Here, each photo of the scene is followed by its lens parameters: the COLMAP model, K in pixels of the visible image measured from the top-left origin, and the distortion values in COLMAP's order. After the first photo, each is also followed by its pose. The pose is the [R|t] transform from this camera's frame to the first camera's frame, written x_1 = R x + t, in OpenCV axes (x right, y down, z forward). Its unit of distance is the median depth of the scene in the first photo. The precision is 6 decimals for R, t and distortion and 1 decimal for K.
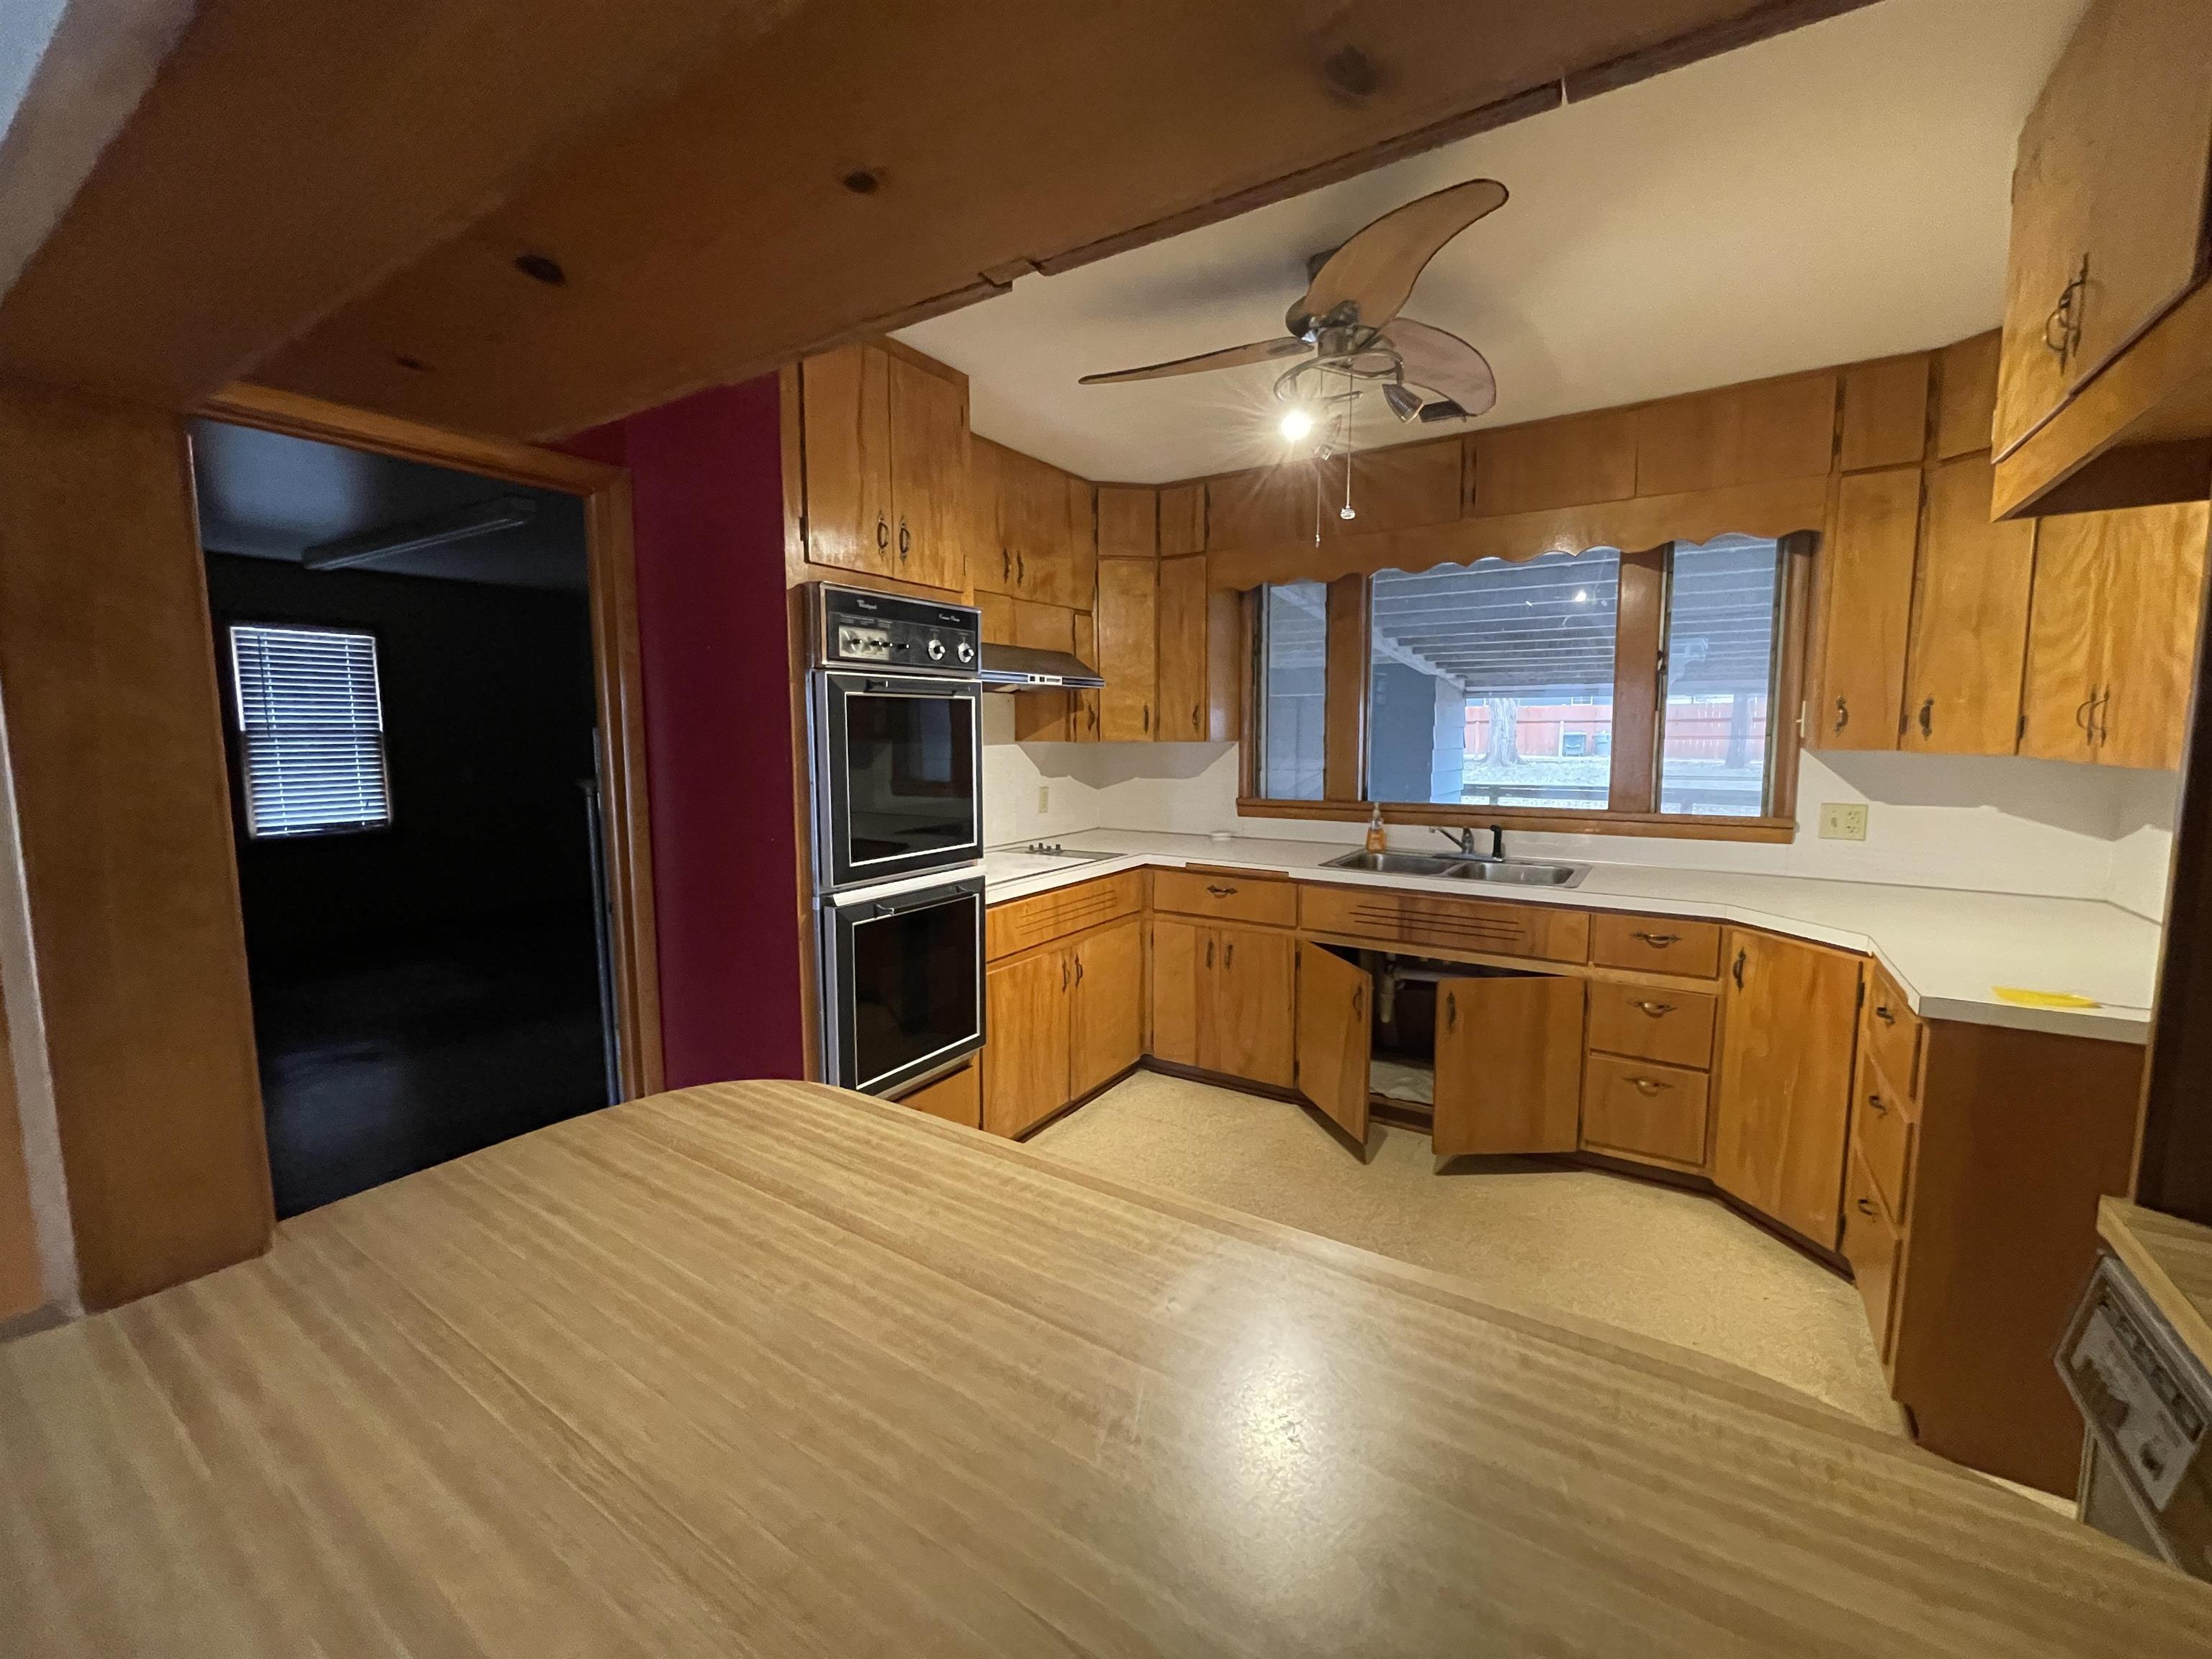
lens RADIAL K [[899.6, 0, 1102.5], [0, 899.6, 822.3], [0, 0, 1]] dist [-0.003030, -0.000615]
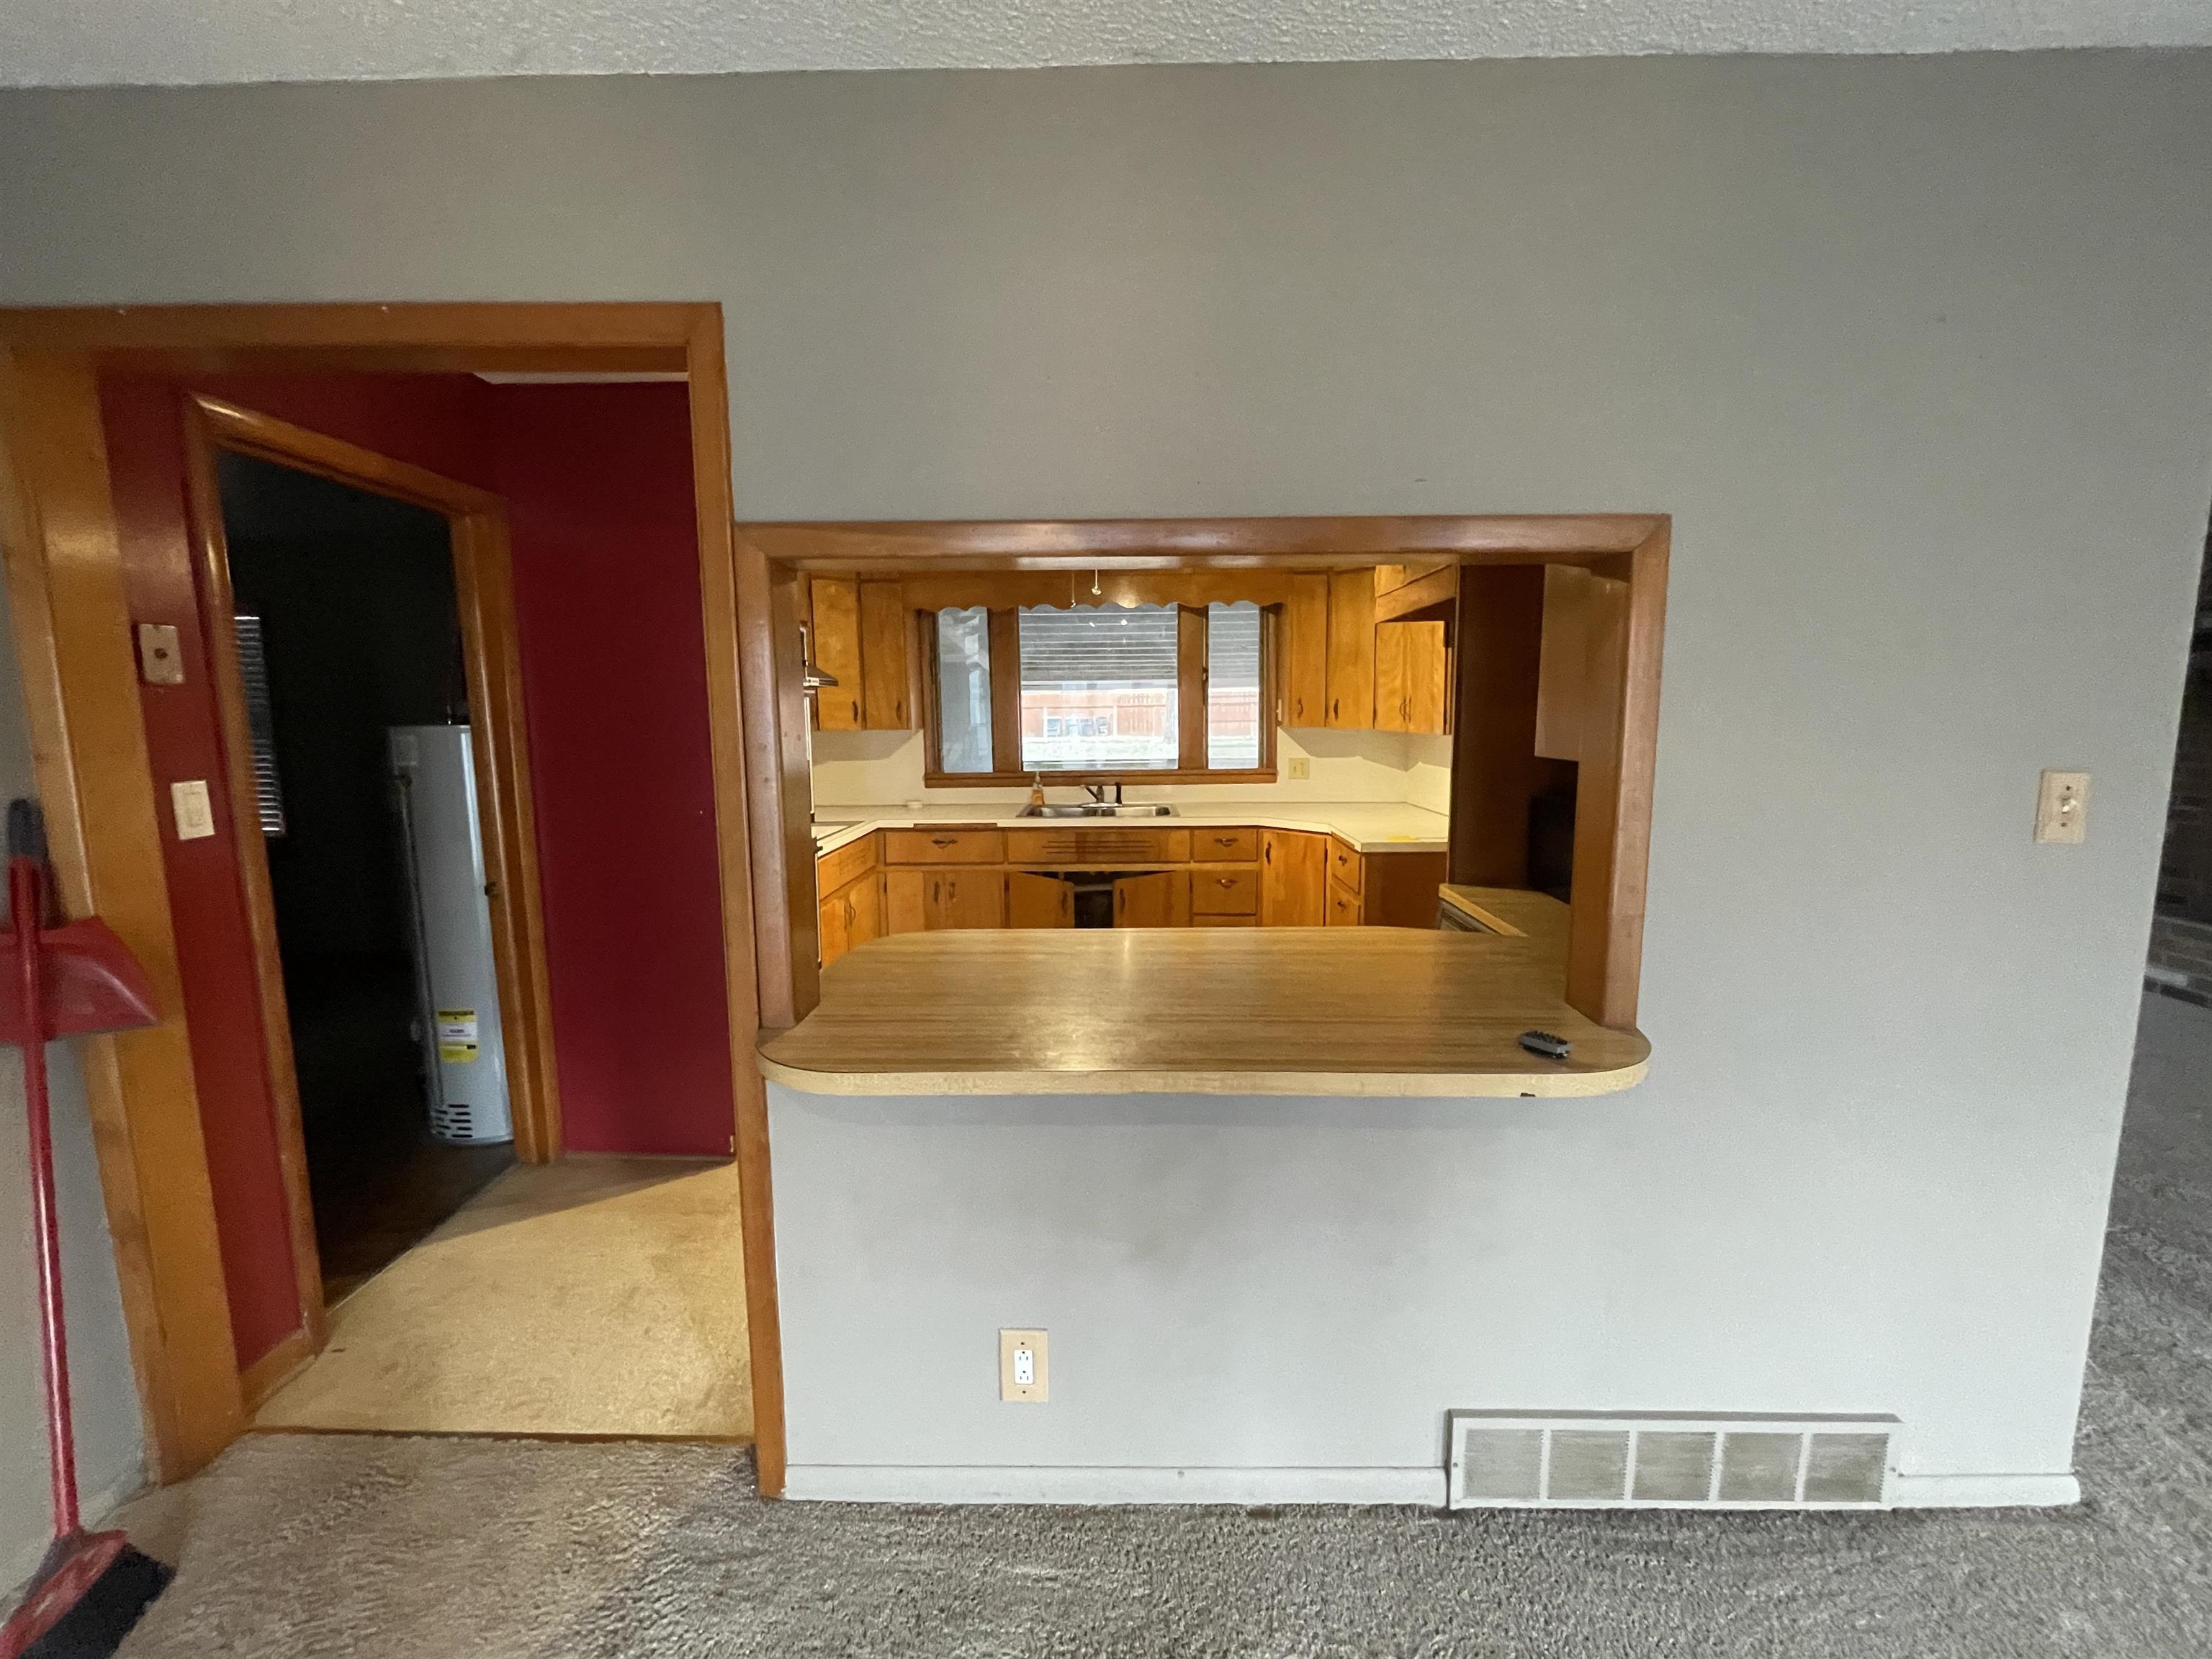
lens RADIAL K [[899.6, 0, 1101.8], [0, 899.6, 819.1], [0, 0, 1]] dist [-0.003030, -0.000615]
pose [[0.847919, -0.070454, 0.525423, -0.406552], [0.064059, 0.997484, 0.030376, 0.018741], [-0.526241, 0.007902, 0.850299, -0.274221]]
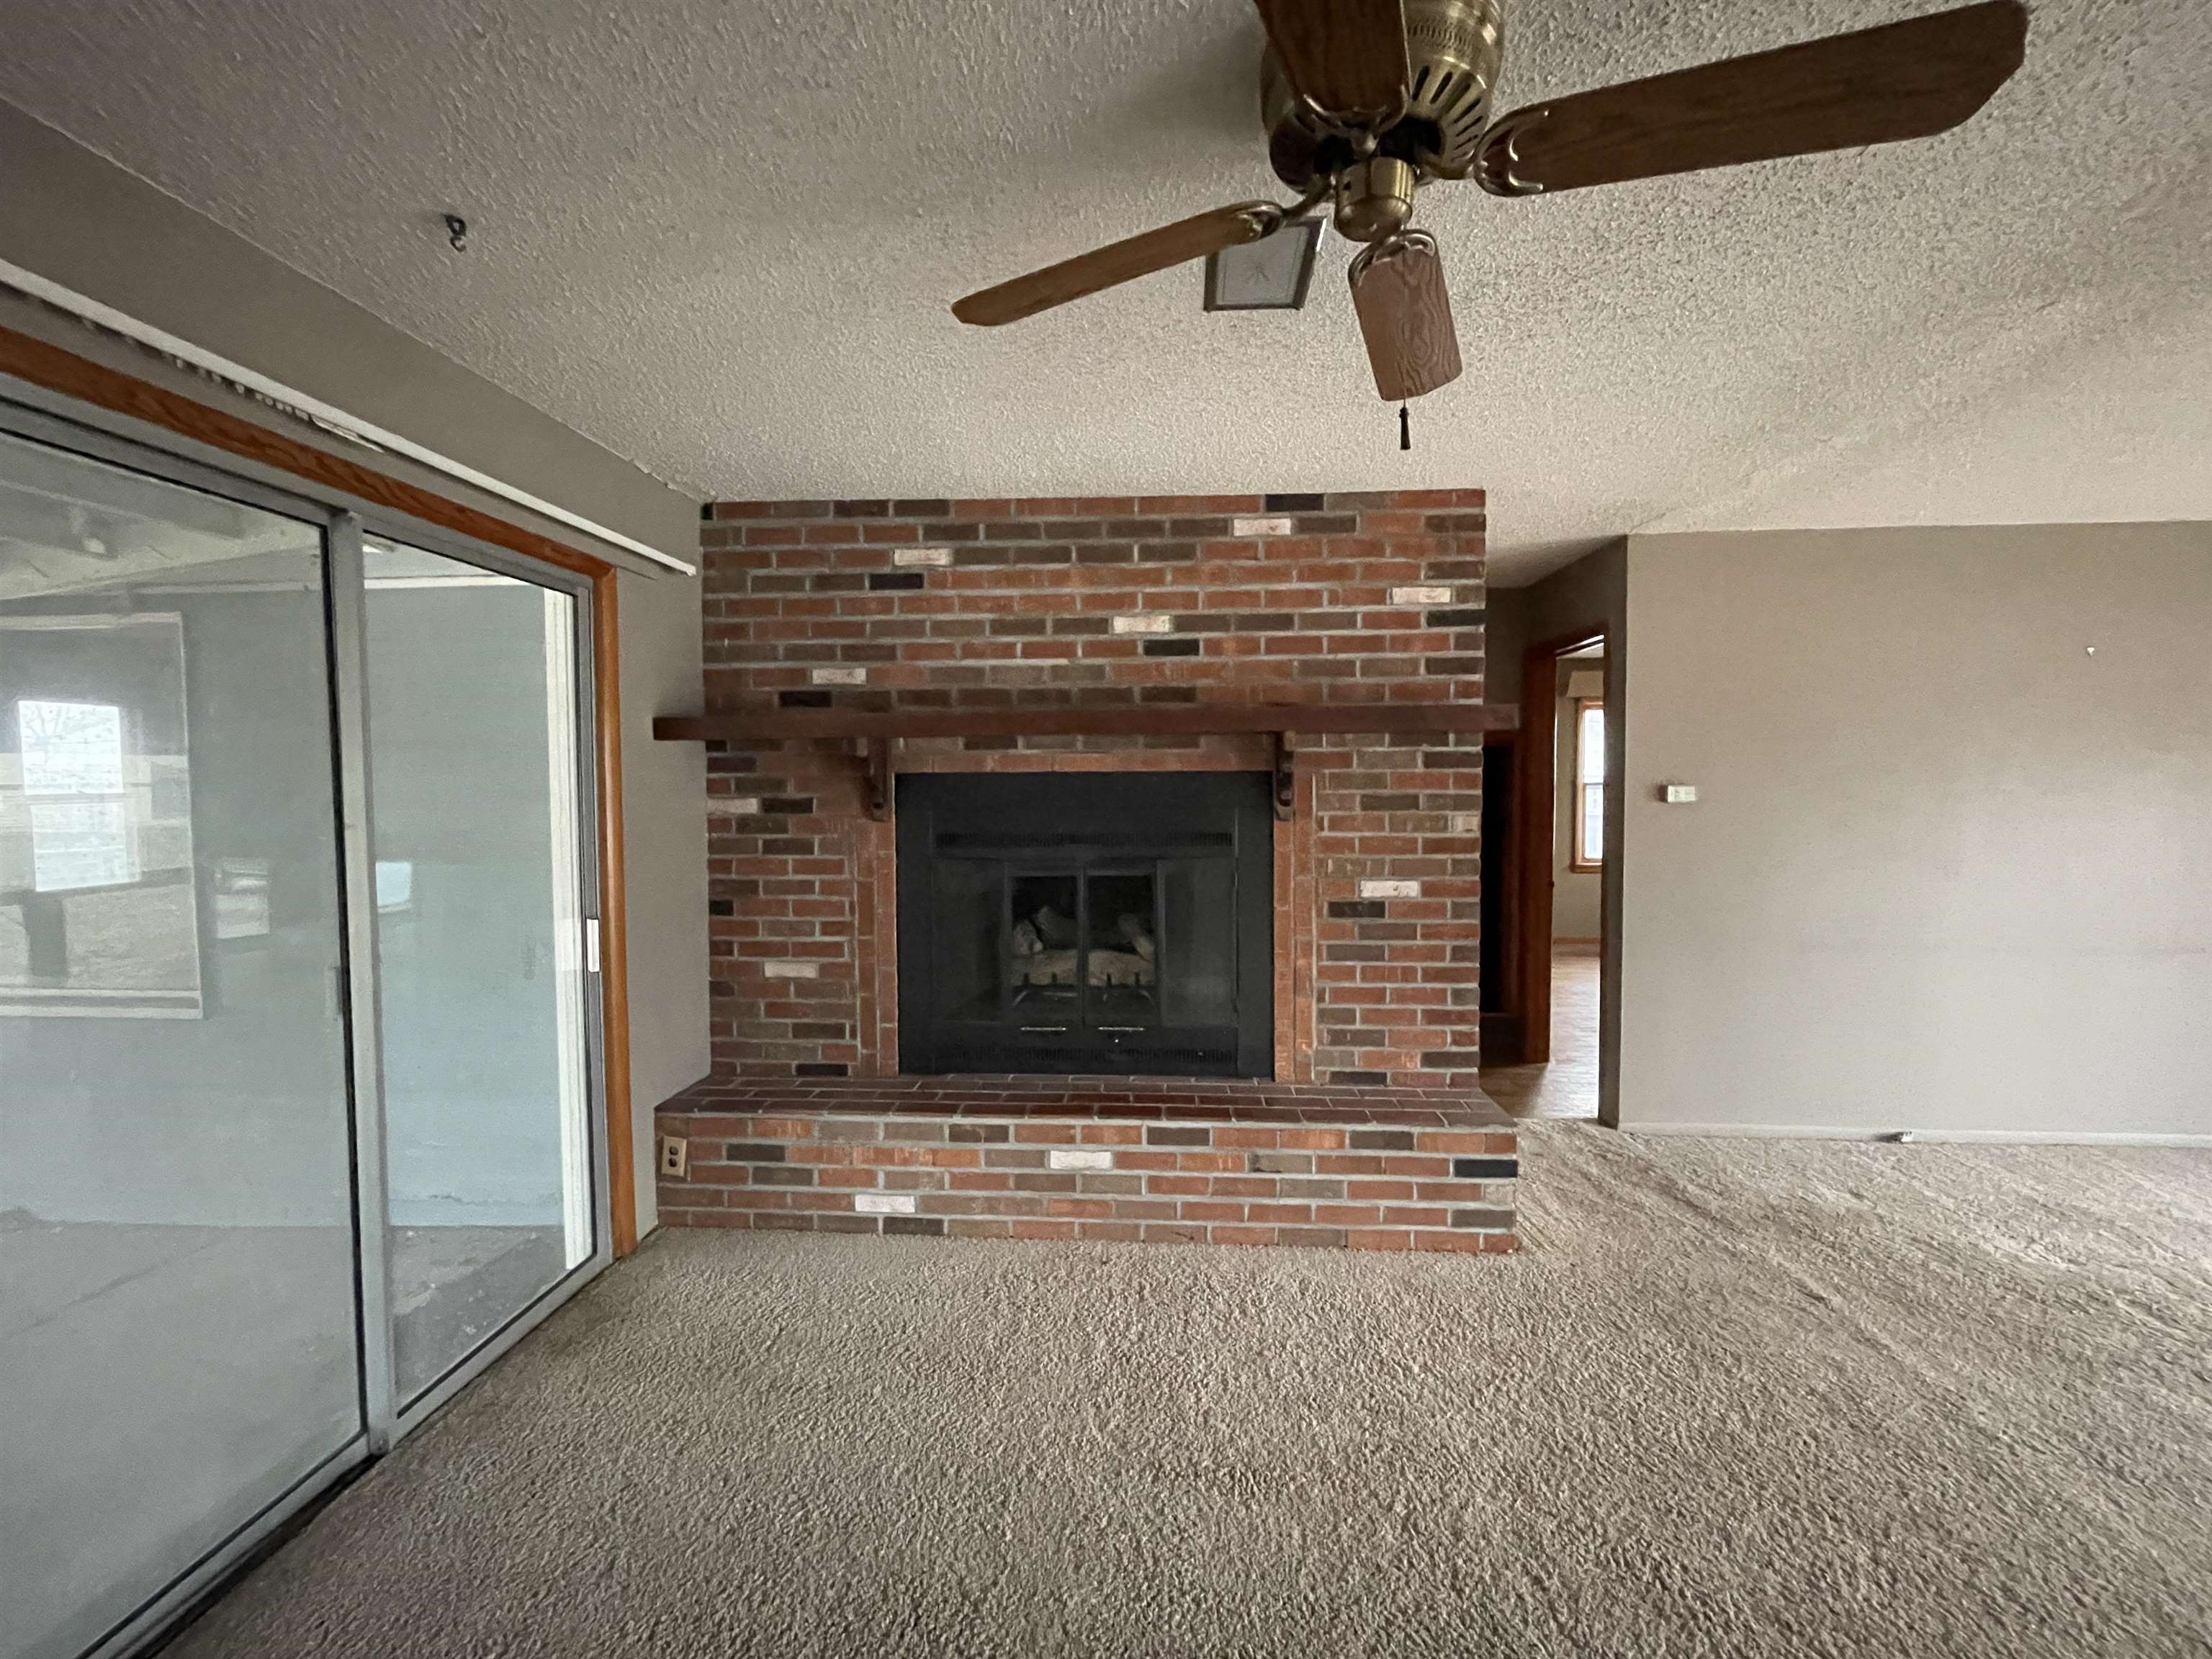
lens RADIAL K [[899.6, 0, 1104.7], [0, 899.6, 818.8], [0, 0, 1]] dist [-0.003030, -0.000615]
pose [[-0.483157, -0.033651, 0.874887, 3.510437], [0.100987, 0.990450, 0.093866, -0.173894], [-0.869690, 0.133704, -0.475144, 1.341658]]
